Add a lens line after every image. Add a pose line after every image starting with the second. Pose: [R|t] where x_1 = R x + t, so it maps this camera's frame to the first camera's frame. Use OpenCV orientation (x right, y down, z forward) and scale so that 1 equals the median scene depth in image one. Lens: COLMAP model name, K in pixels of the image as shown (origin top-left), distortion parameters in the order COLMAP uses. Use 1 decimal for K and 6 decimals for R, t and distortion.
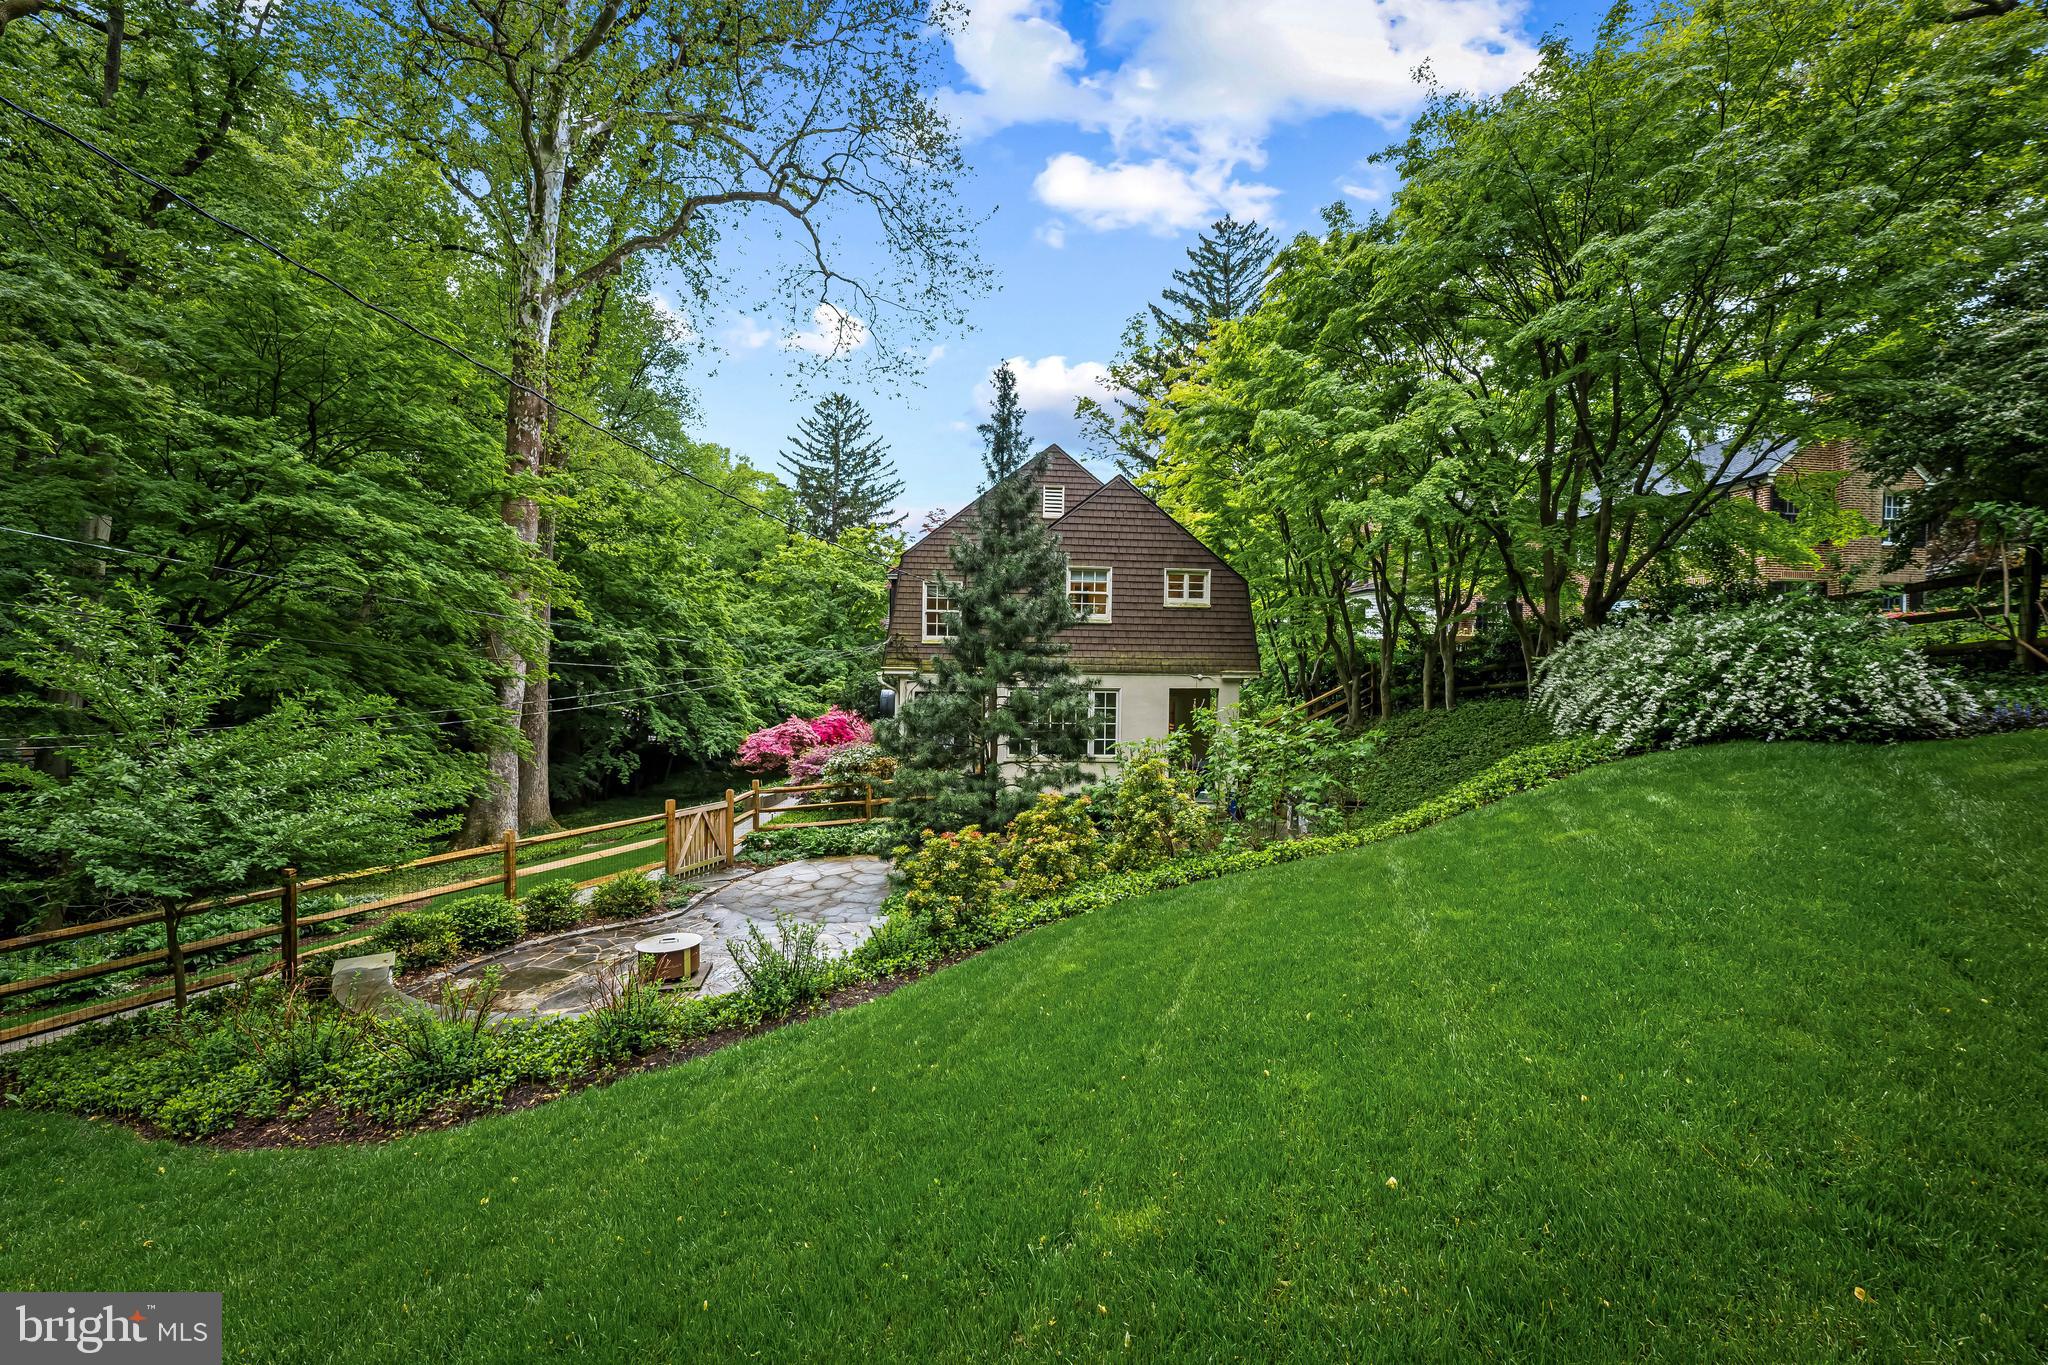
lens RADIAL K [[824.0, 0, 1021.7], [0, 824.0, 675.1], [0, 0, 1]] dist [-0.000803, 0.000582]
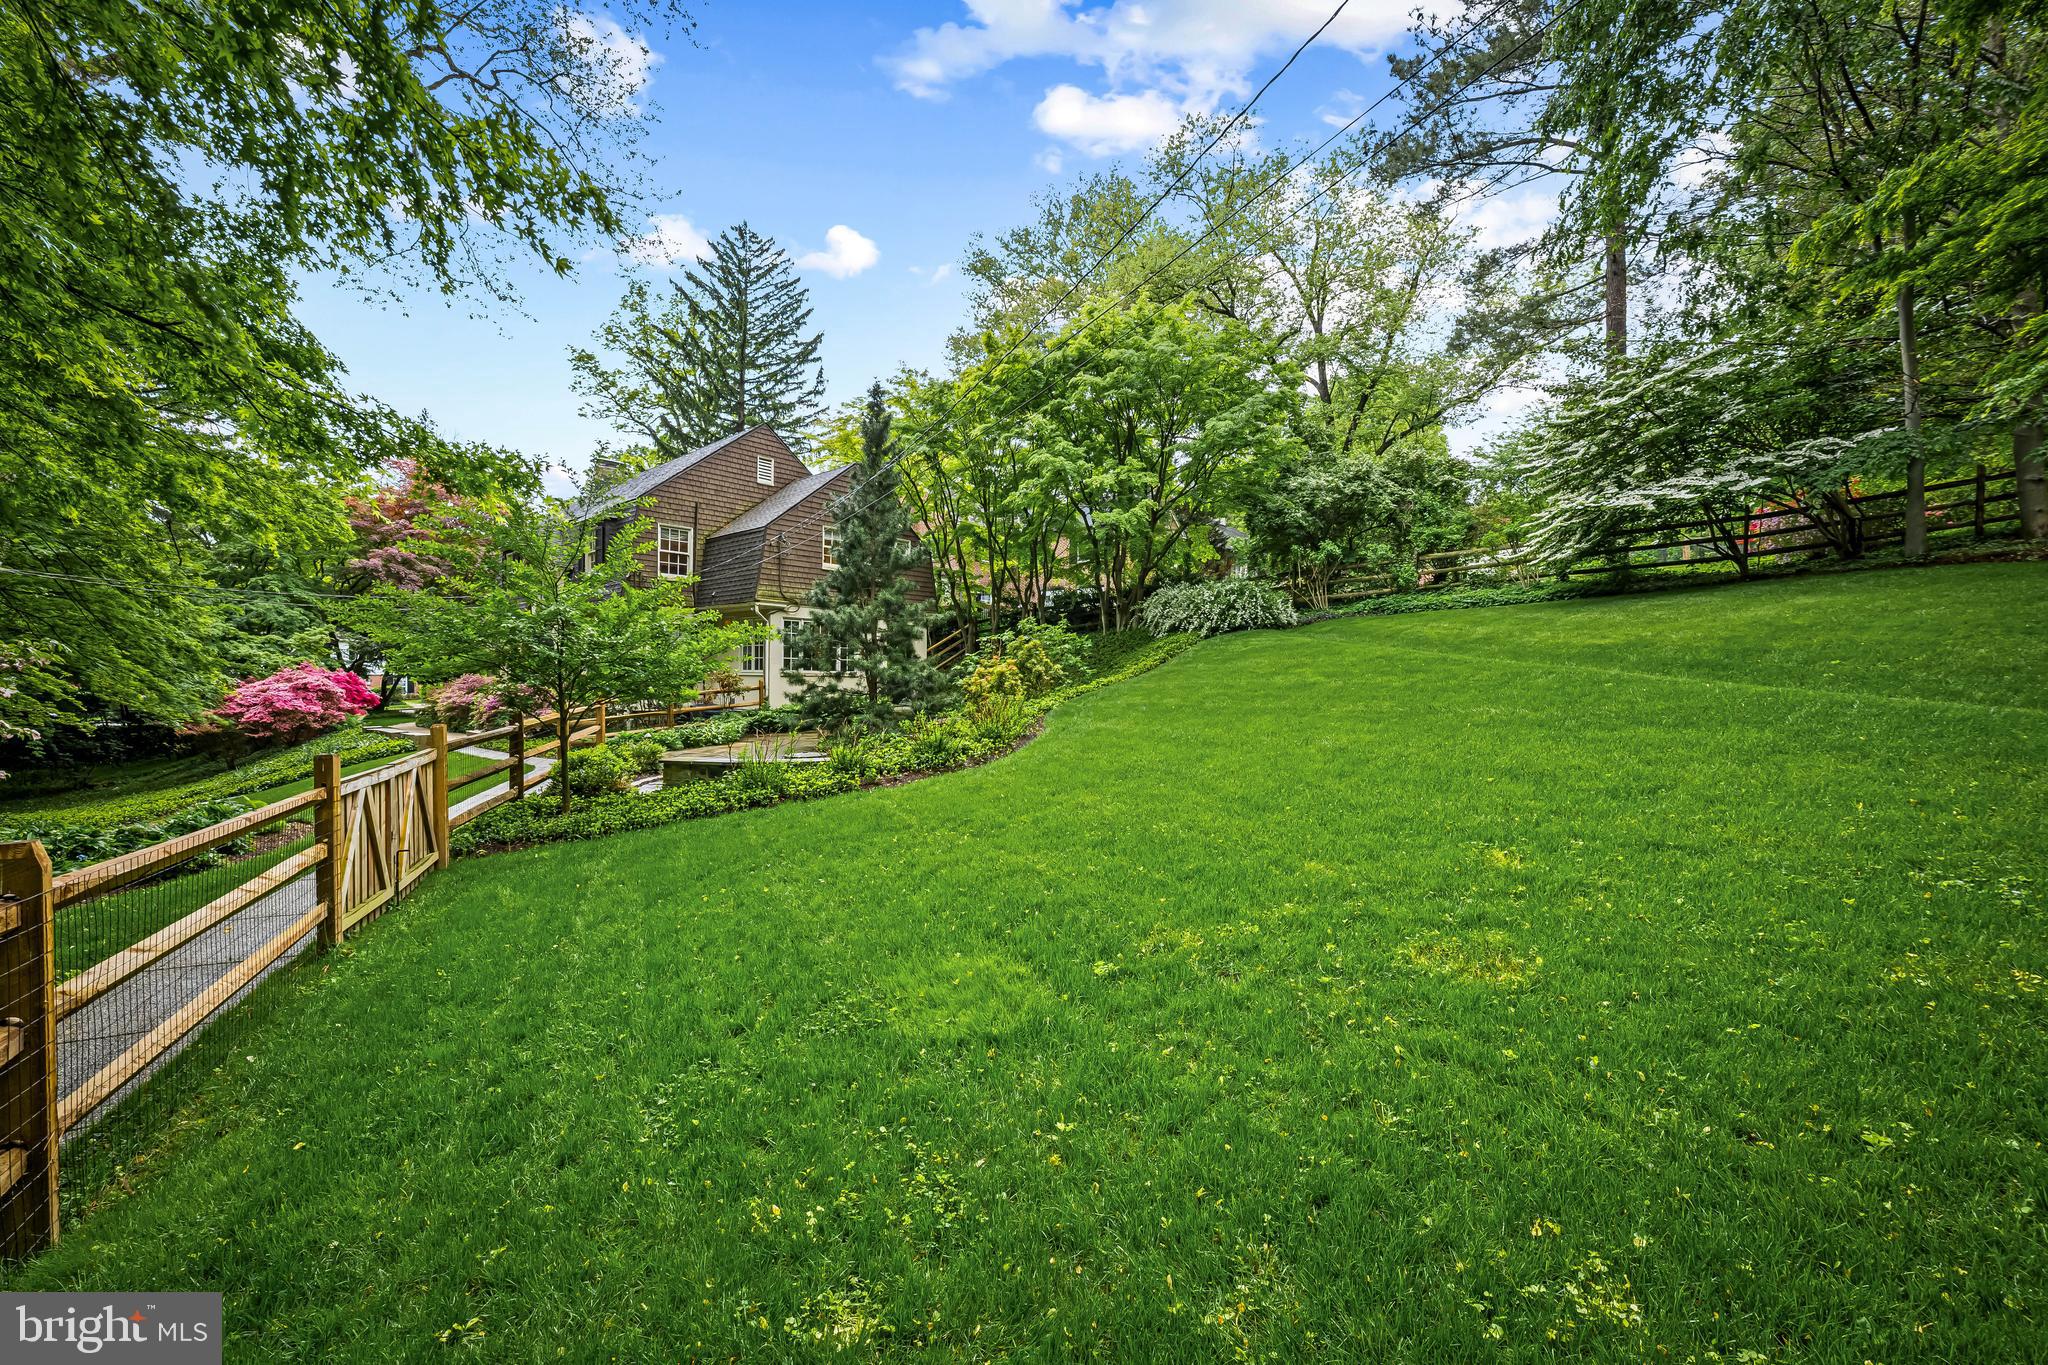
lens RADIAL K [[824.0, 0, 1022.2], [0, 824.0, 687.3], [0, 0, 1]] dist [-0.000803, 0.000582]
pose [[0.705271, -0.016639, 0.708742, -0.358980], [-0.001245, 0.999694, 0.024709, 0.049805], [-0.708936, -0.018309, 0.705035, -0.079101]]
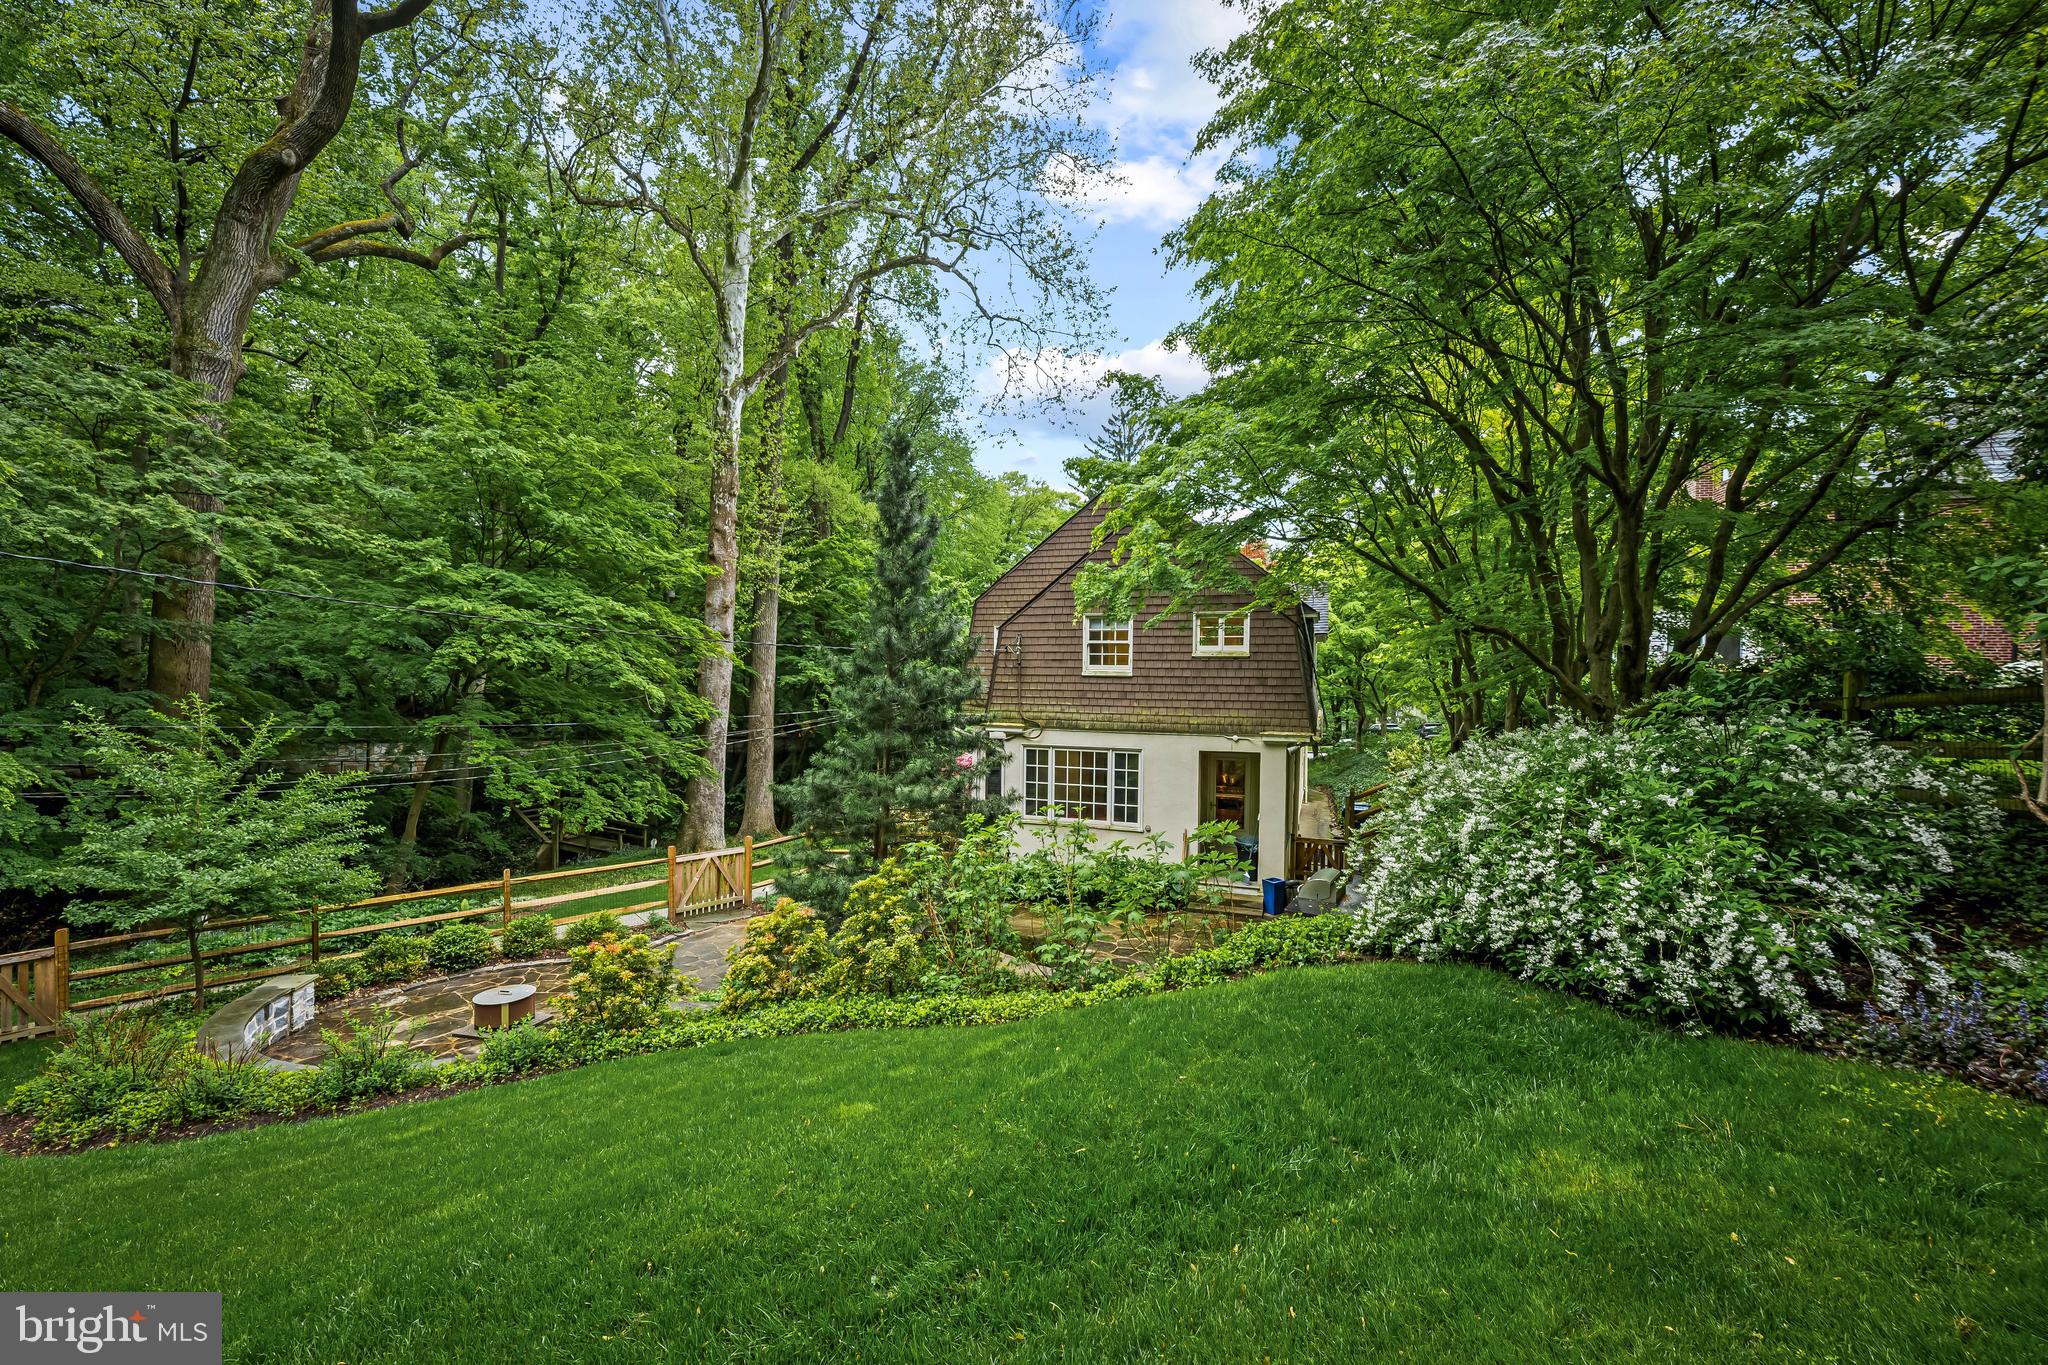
lens RADIAL K [[824.0, 0, 1015.7], [0, 824.0, 675.7], [0, 0, 1]] dist [-0.000803, 0.000582]
pose [[0.905619, -0.002884, -0.424082, 0.371720], [0.002169, 0.999995, -0.002169, -0.061141], [0.424086, 0.001045, 0.905621, 0.136753]]
